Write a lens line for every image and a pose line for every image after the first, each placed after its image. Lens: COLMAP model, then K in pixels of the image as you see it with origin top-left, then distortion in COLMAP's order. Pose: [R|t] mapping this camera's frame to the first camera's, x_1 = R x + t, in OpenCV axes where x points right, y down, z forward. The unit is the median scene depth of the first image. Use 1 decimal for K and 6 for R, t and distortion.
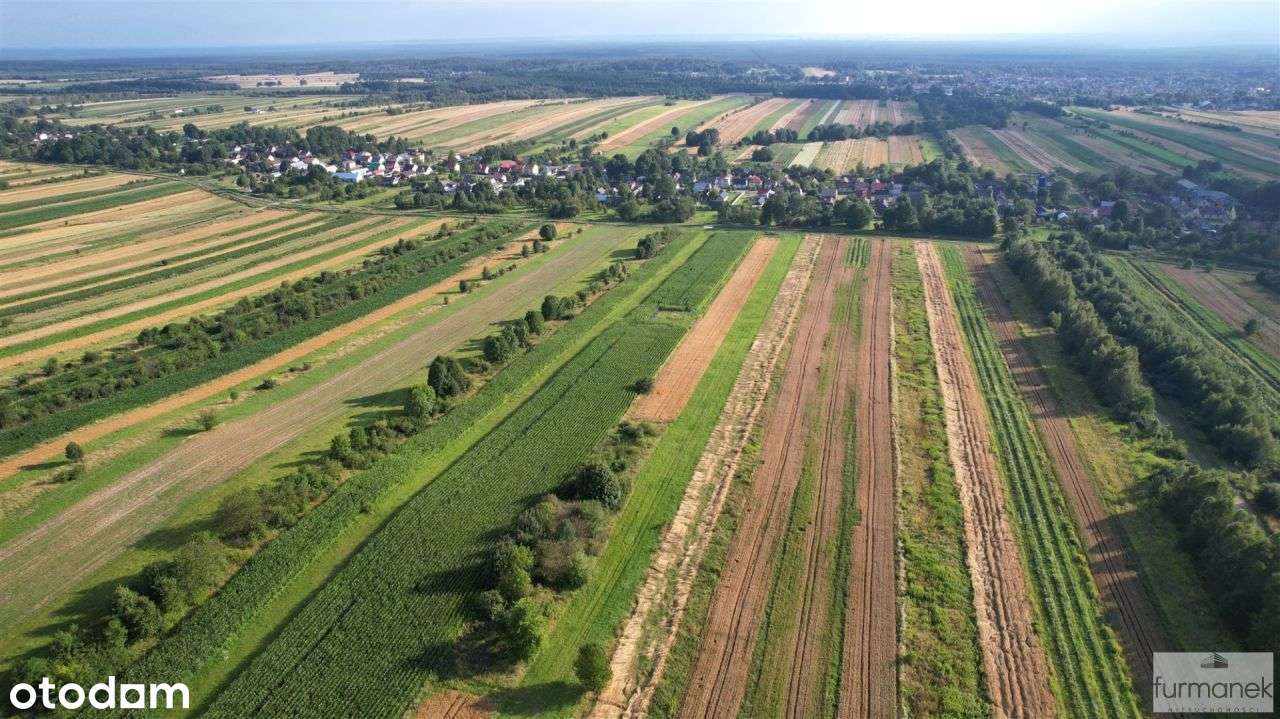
lens RADIAL K [[821.6, 0, 640.0], [0, 821.6, 359.5], [0, 0, 1]] dist [-0.080026, 0.072245]
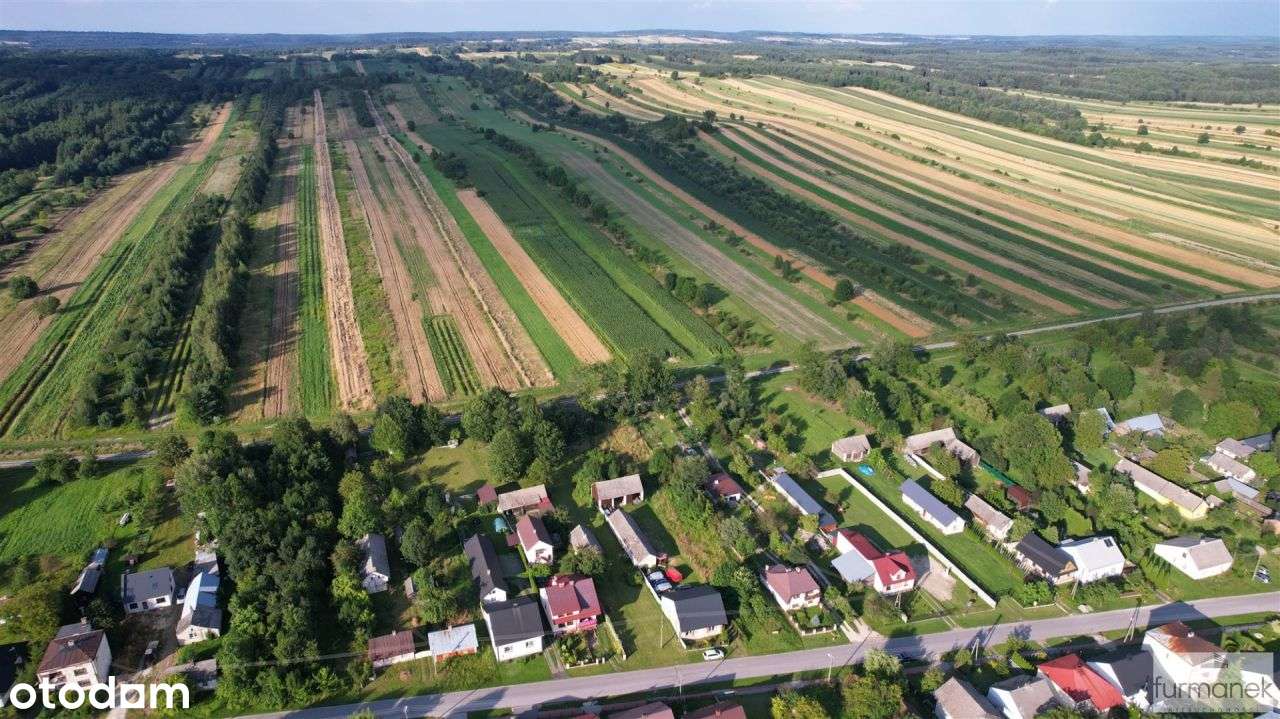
lens RADIAL K [[821.6, 0, 640.0], [0, 821.6, 359.5], [0, 0, 1]] dist [-0.080026, 0.072245]
pose [[-0.802600, 0.236609, -0.547585, 0.379419], [-0.216342, 0.740012, 0.636850, -0.440863], [0.555904, 0.629601, -0.542746, 1.075029]]
